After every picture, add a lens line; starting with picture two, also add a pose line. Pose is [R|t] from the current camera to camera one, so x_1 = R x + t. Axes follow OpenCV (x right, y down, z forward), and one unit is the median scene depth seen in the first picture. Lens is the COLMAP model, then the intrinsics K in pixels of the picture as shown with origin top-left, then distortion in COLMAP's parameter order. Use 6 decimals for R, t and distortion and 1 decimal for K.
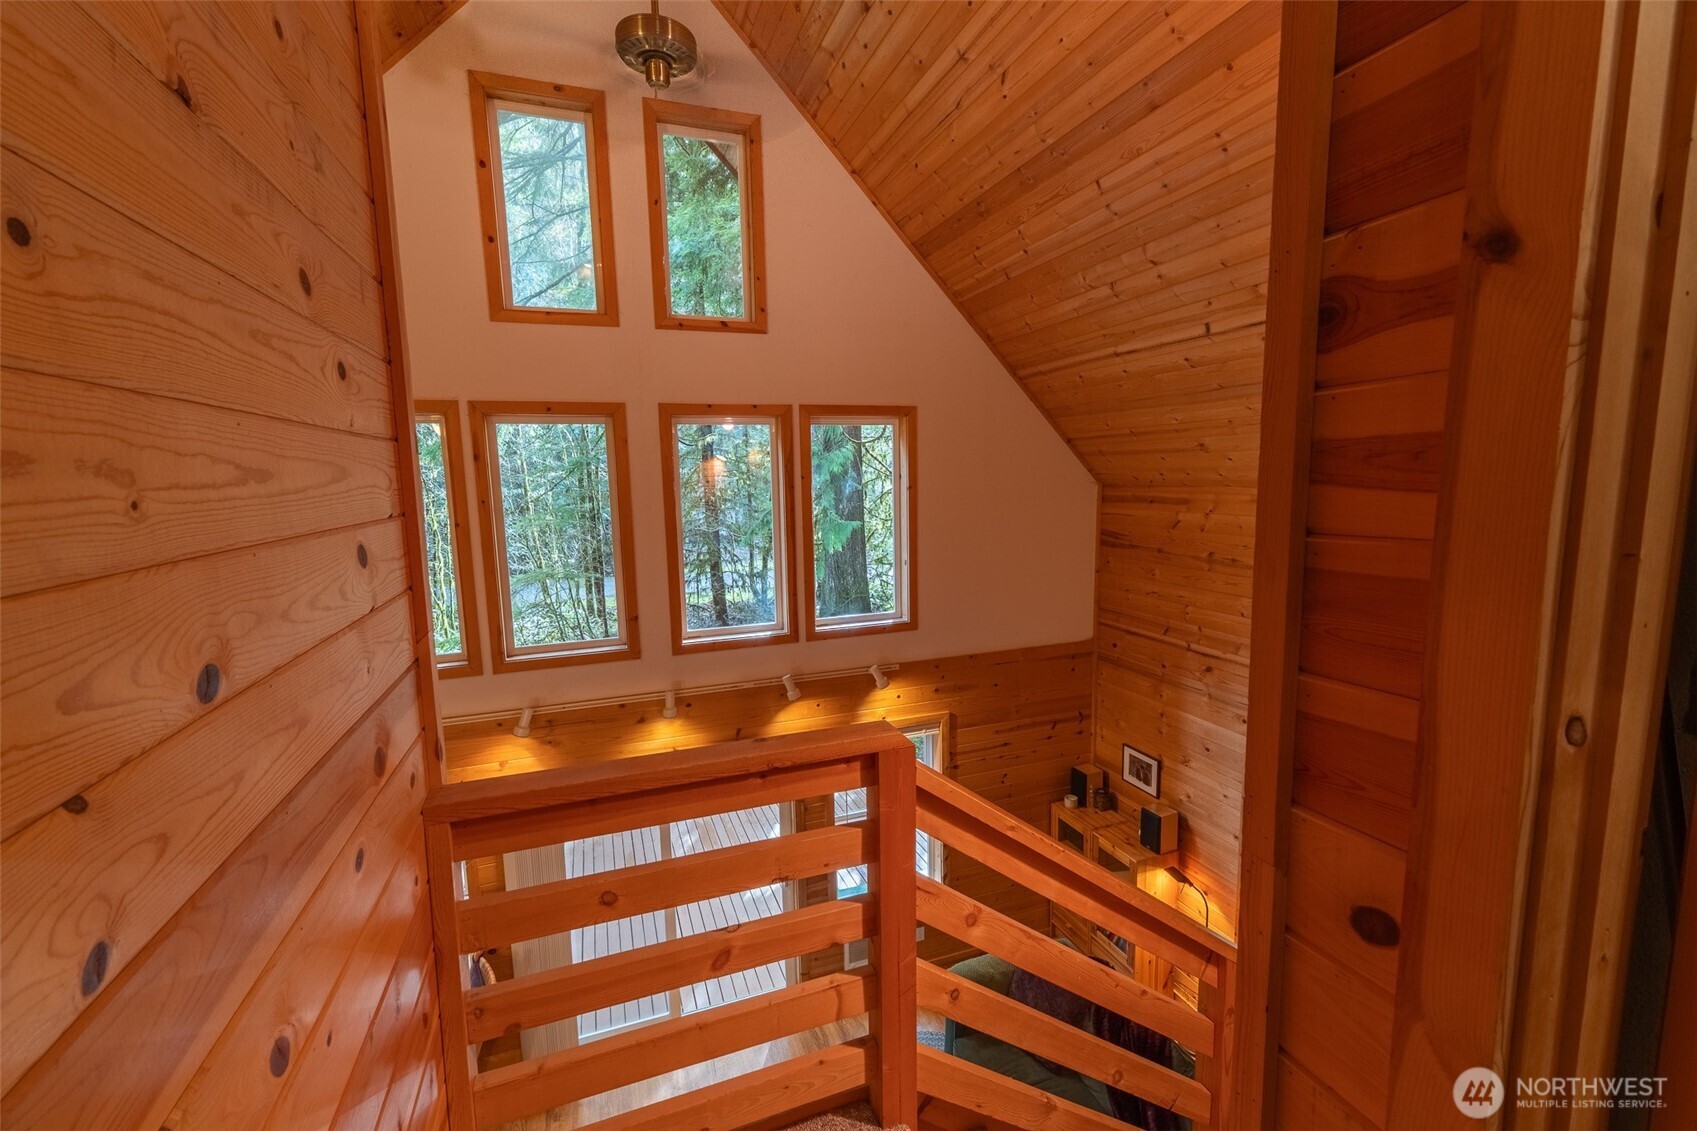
lens RADIAL K [[716.8, 0, 849.1], [0, 716.8, 565.5], [0, 0, 1]] dist [0.008673, -0.001025]
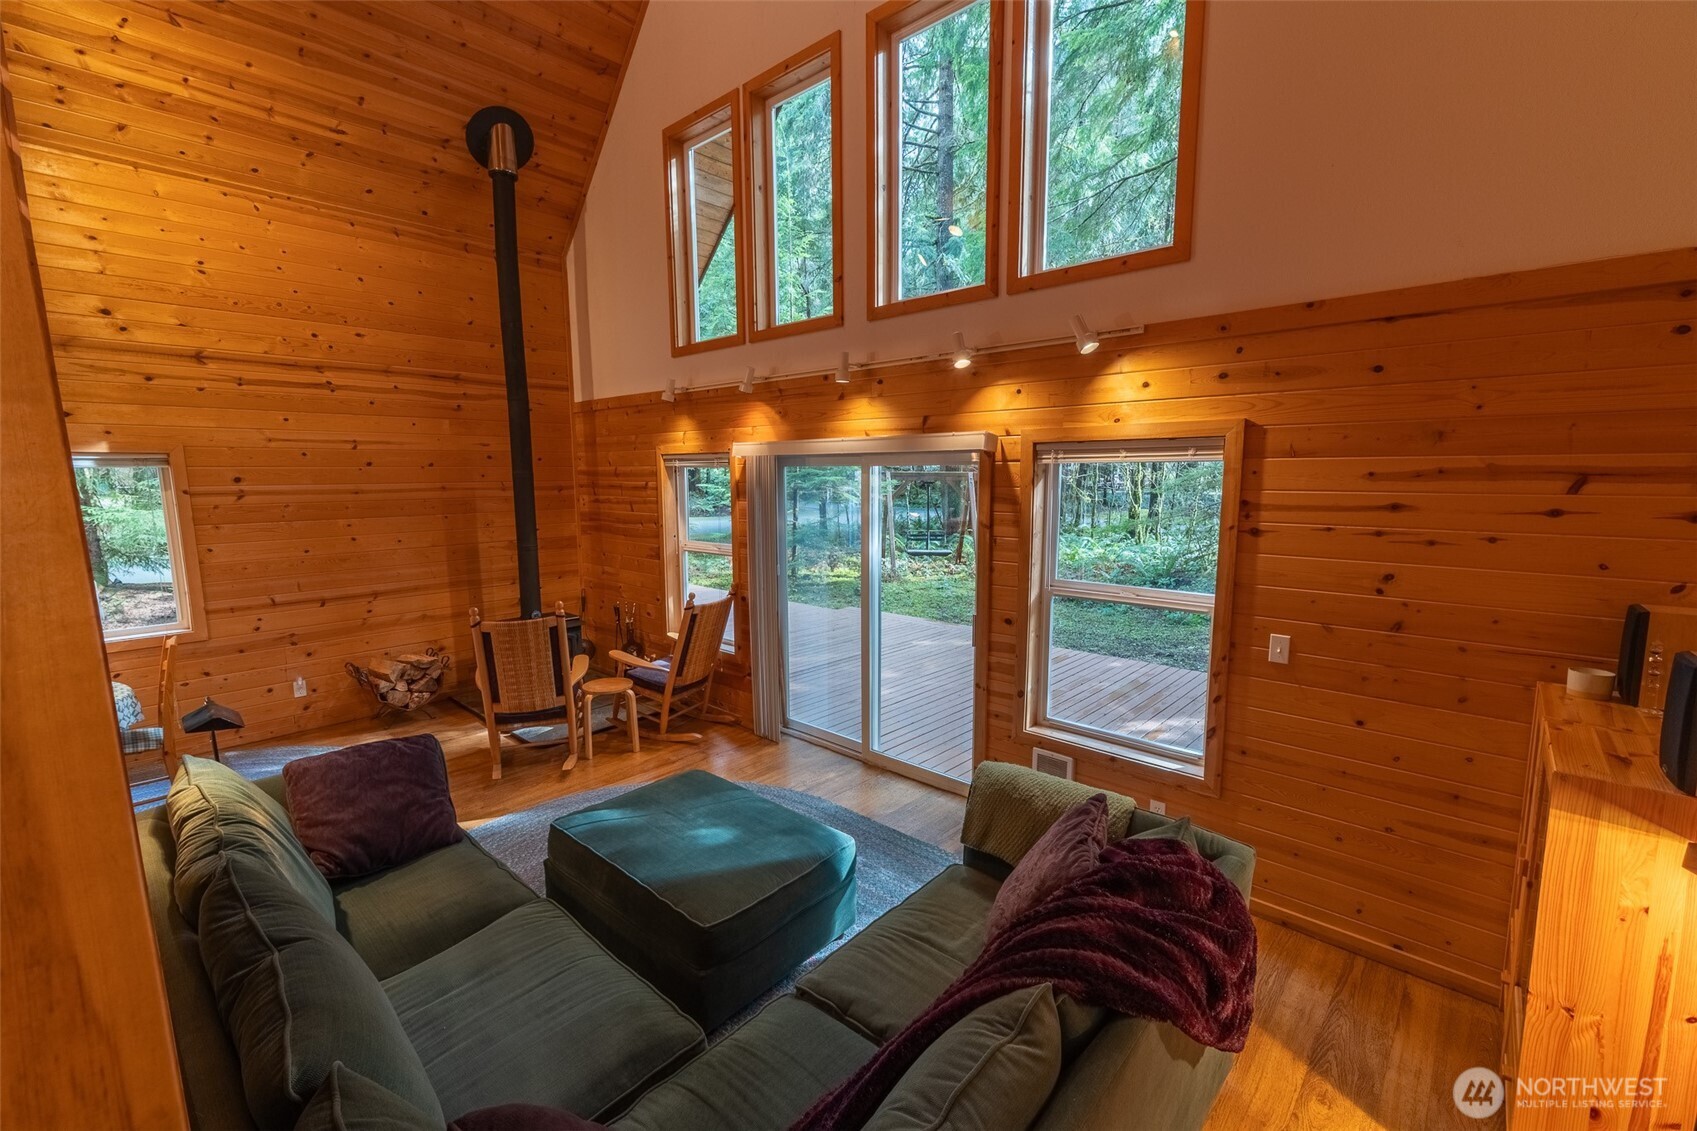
lens RADIAL K [[716.8, 0, 851.4], [0, 716.8, 566.6], [0, 0, 1]] dist [0.008673, -0.001025]
pose [[0.462223, 0.135843, -0.876297, 0.490166], [-0.123998, 0.988389, 0.087814, 0.304664], [0.878052, 0.068069, 0.473700, 0.506564]]
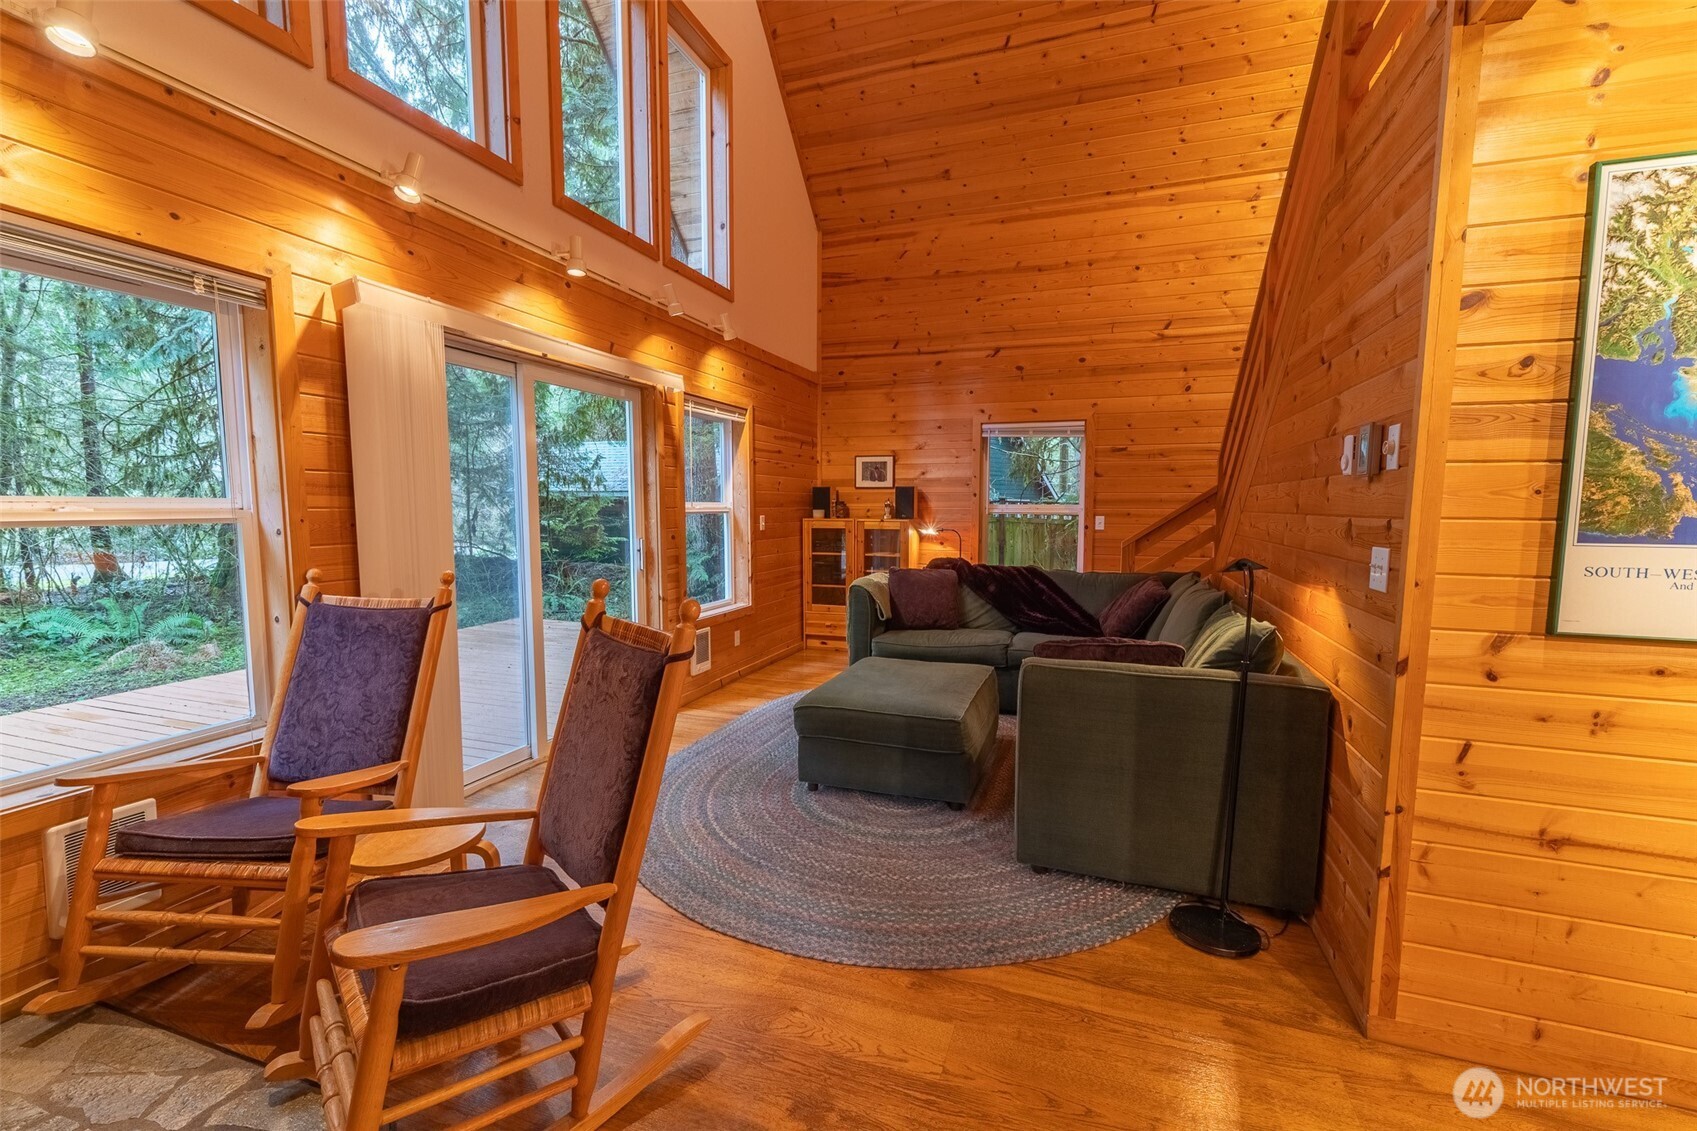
lens RADIAL K [[716.8, 0, 852.4], [0, 716.8, 568.0], [0, 0, 1]] dist [0.008673, -0.001025]
pose [[0.635819, -0.043891, 0.770589, -0.552432], [0.085615, 0.996231, -0.013898, 0.463766], [-0.767075, 0.074811, 0.637180, 0.281993]]
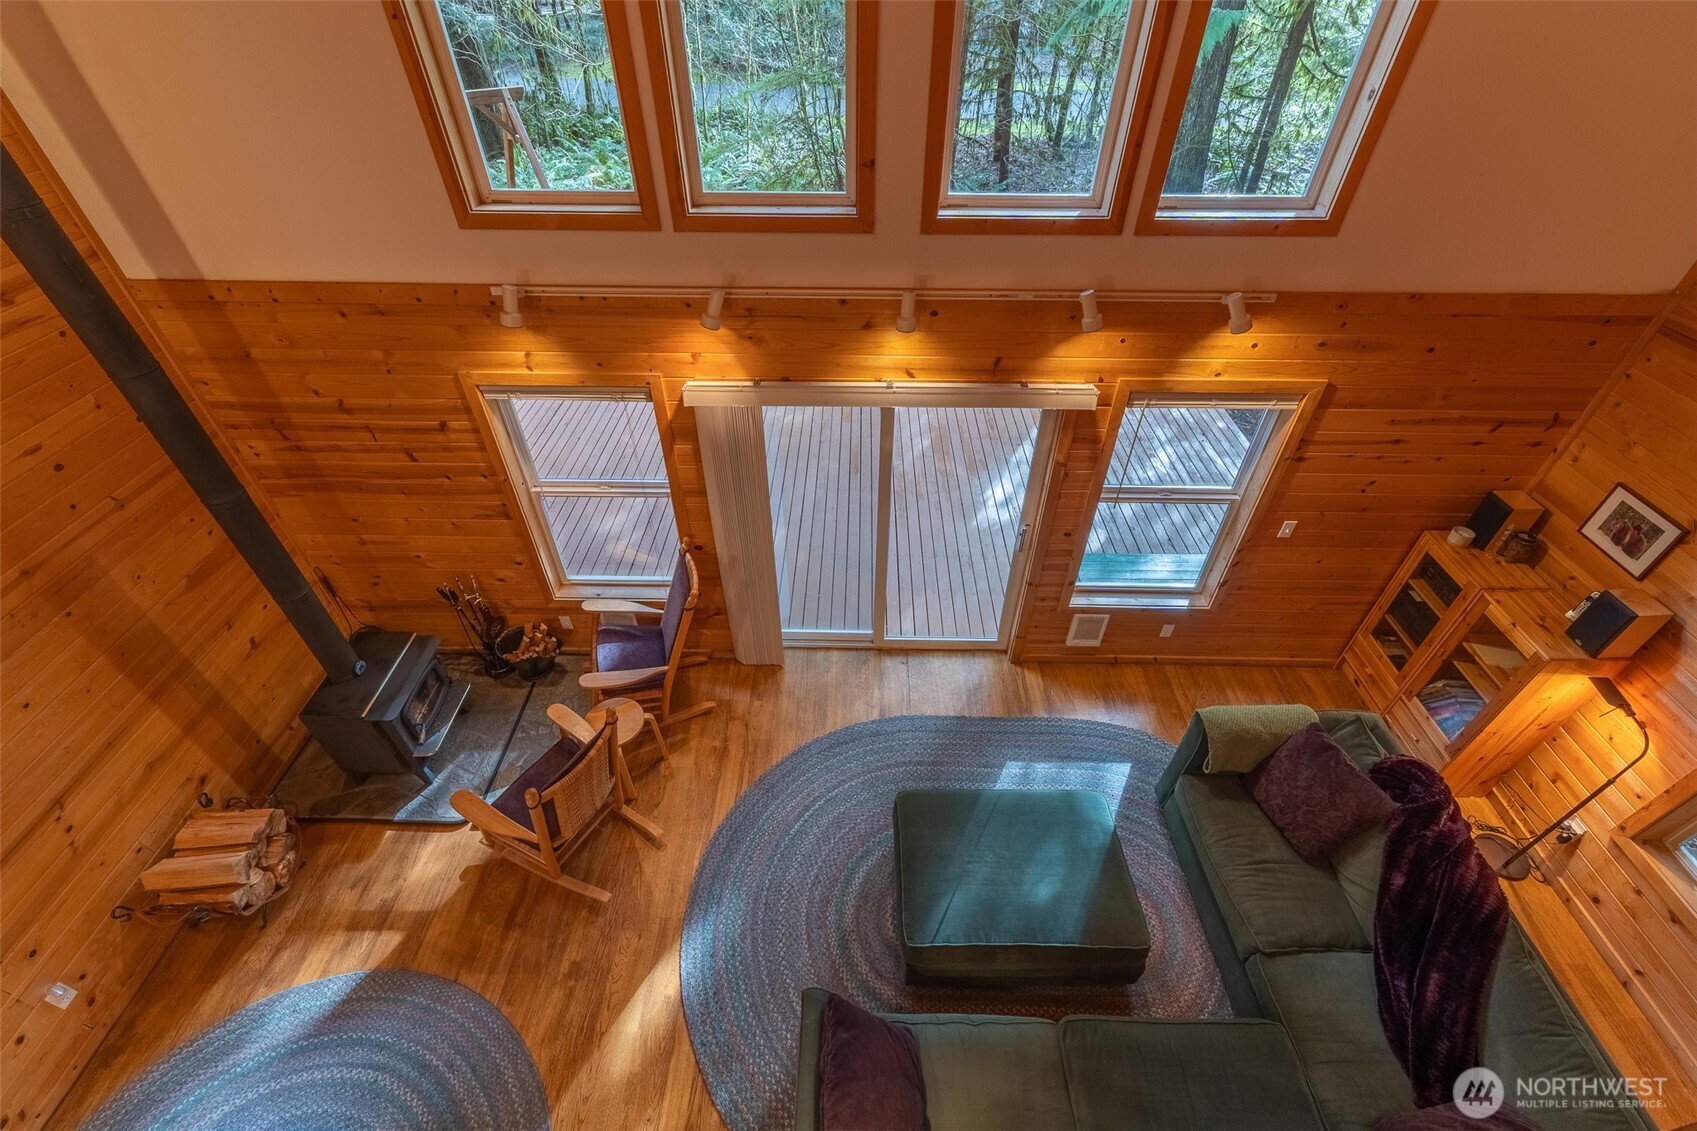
lens RADIAL K [[716.8, 0, 851.3], [0, 716.8, 563.7], [0, 0, 1]] dist [0.008673, -0.001025]
pose [[0.933745, 0.254632, -0.251562, -0.055139], [-0.071752, 0.821695, 0.565393, 0.005870], [0.350674, -0.509883, 0.785524, 0.268168]]
